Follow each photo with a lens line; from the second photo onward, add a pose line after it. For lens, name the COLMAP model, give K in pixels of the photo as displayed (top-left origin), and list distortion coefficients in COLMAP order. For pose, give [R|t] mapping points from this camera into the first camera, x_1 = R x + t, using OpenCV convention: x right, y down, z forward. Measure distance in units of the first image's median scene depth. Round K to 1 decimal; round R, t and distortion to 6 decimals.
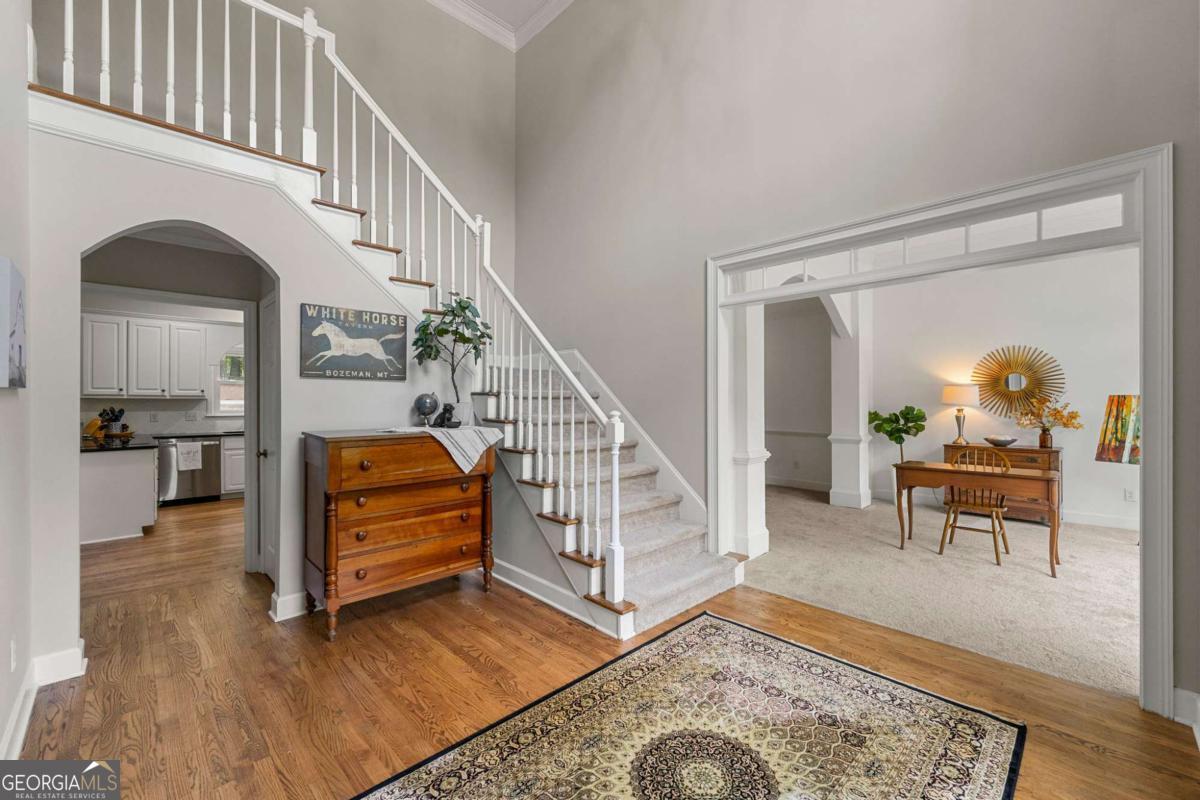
lens RADIAL K [[490.3, 0, 601.2], [0, 490.3, 400.7], [0, 0, 1]] dist [0.000697, -0.001579]
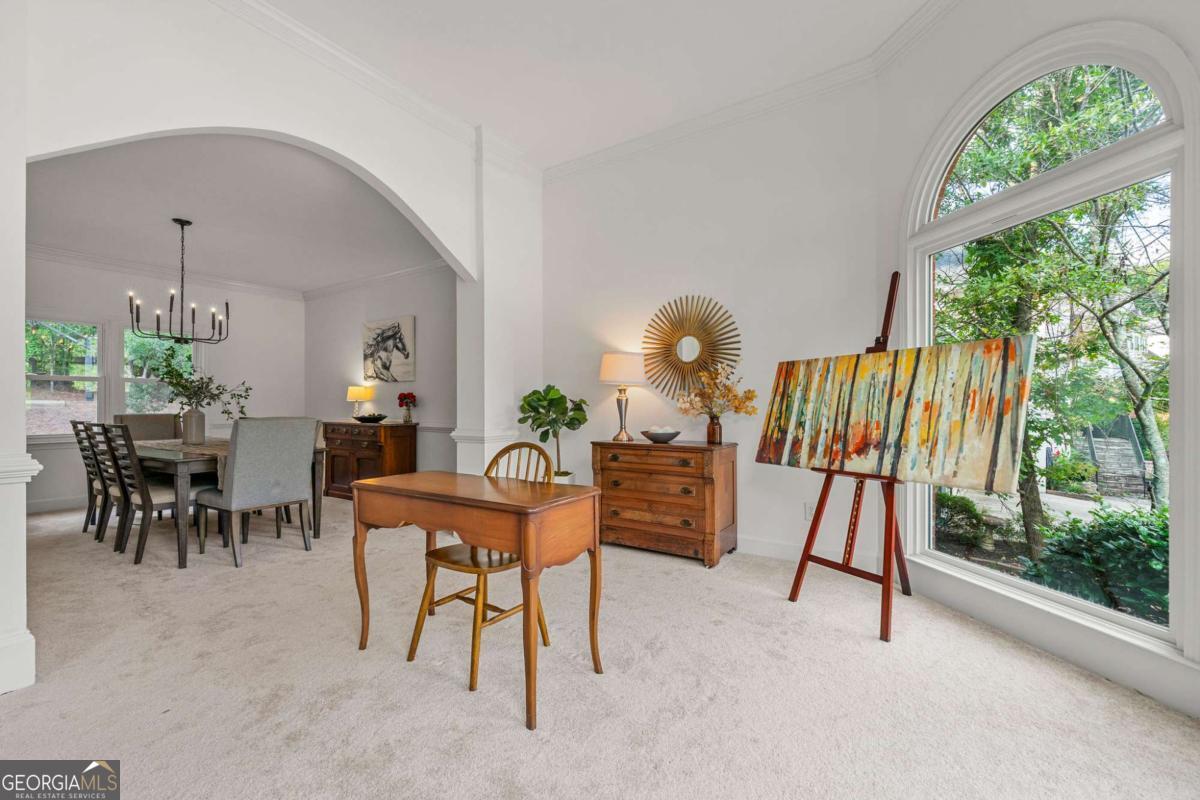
lens RADIAL K [[490.3, 0, 607.4], [0, 490.3, 406.2], [0, 0, 1]] dist [0.000697, -0.001579]
pose [[0.975740, 0.000864, 0.218929, 0.614648], [-0.000794, 1.000000, -0.000409, 0.044545], [-0.218929, 0.000225, 0.975741, 0.374459]]
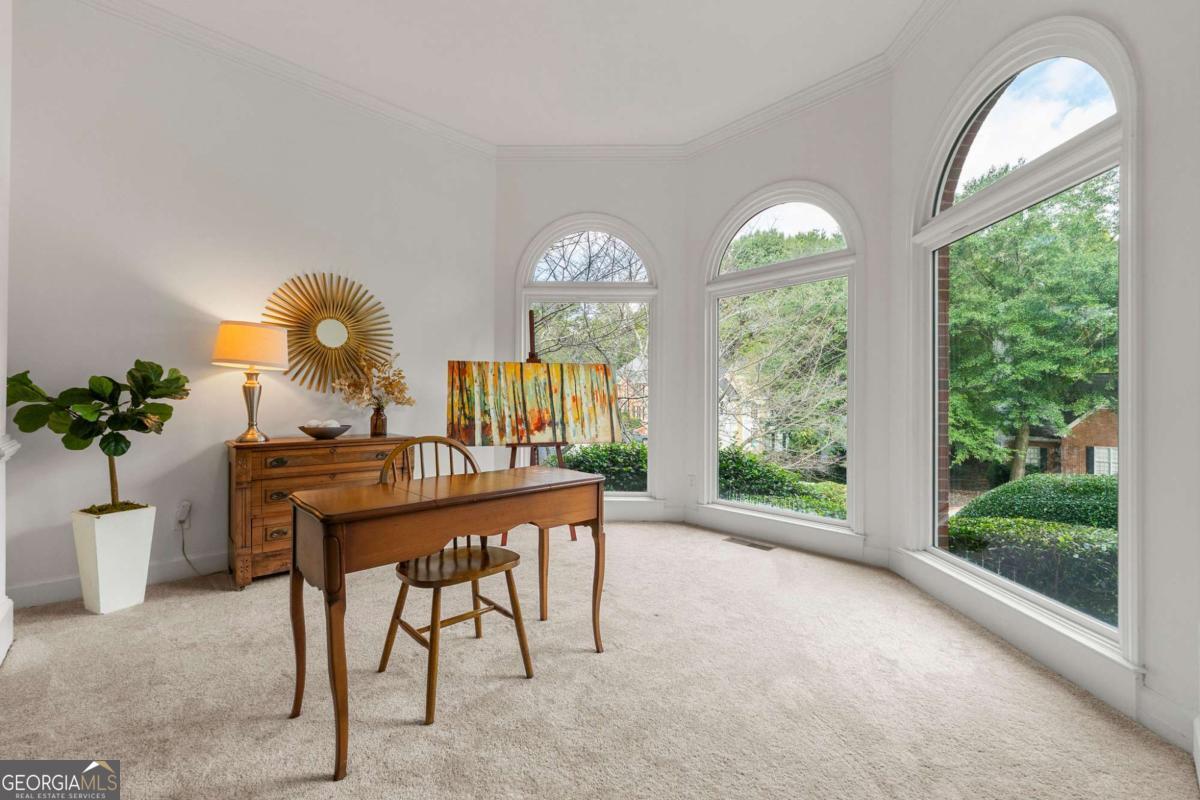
lens RADIAL K [[490.3, 0, 611.6], [0, 490.3, 401.4], [0, 0, 1]] dist [0.000697, -0.001579]
pose [[0.005715, 0.001527, 0.999983, 0.243488], [-0.006256, 0.999979, -0.001491, 0.048616], [-0.999964, -0.006247, 0.005724, 0.678982]]
